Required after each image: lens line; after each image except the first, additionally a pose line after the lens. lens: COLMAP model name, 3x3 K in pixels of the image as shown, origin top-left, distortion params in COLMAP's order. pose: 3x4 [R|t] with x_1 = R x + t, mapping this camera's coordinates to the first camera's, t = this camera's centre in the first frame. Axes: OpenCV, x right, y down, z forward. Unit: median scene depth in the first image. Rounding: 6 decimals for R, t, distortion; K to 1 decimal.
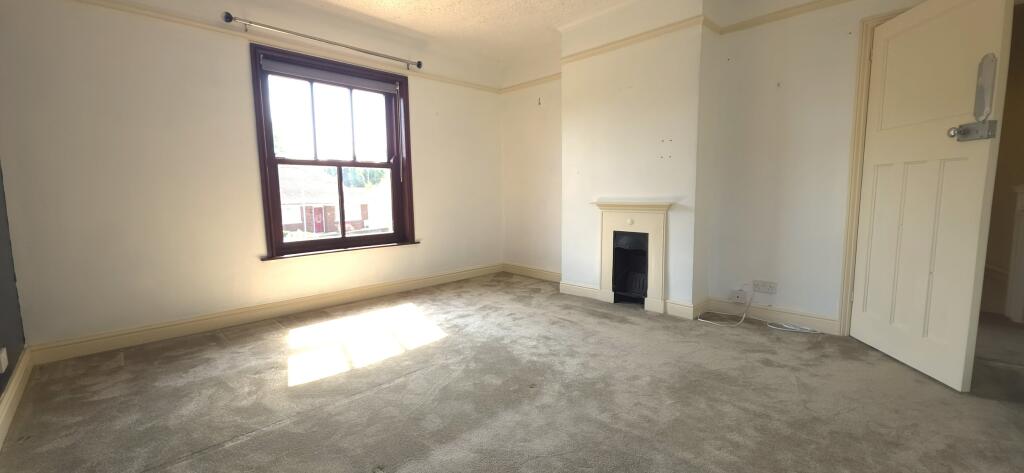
lens RADIAL K [[404.8, 0, 515.6], [0, 404.8, 239.0], [0, 0, 1]] dist [0.005708, -0.005105]
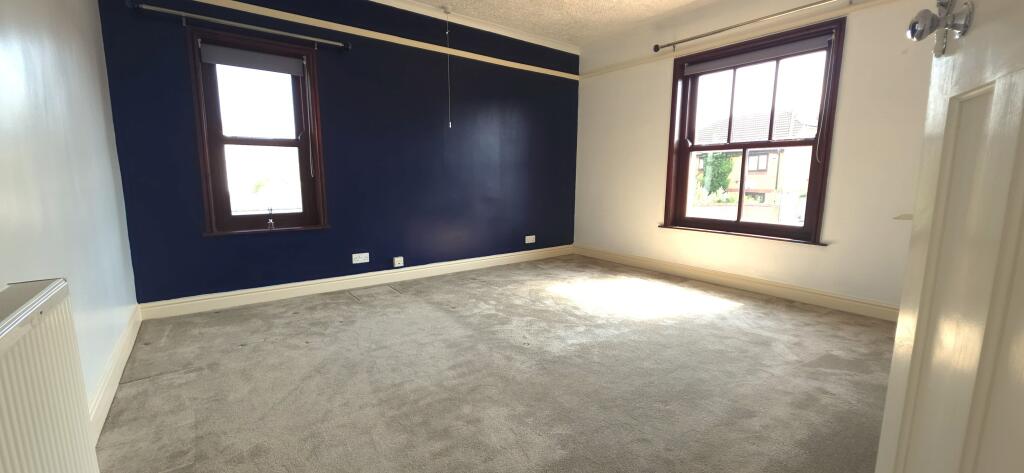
lens RADIAL K [[404.8, 0, 507.7], [0, 404.8, 232.8], [0, 0, 1]] dist [0.005708, -0.005105]
pose [[-0.135416, 0.150235, -0.979332, 0.639111], [-0.114750, 0.979407, 0.166114, -0.078319], [0.984121, 0.134873, -0.115388, 0.585330]]
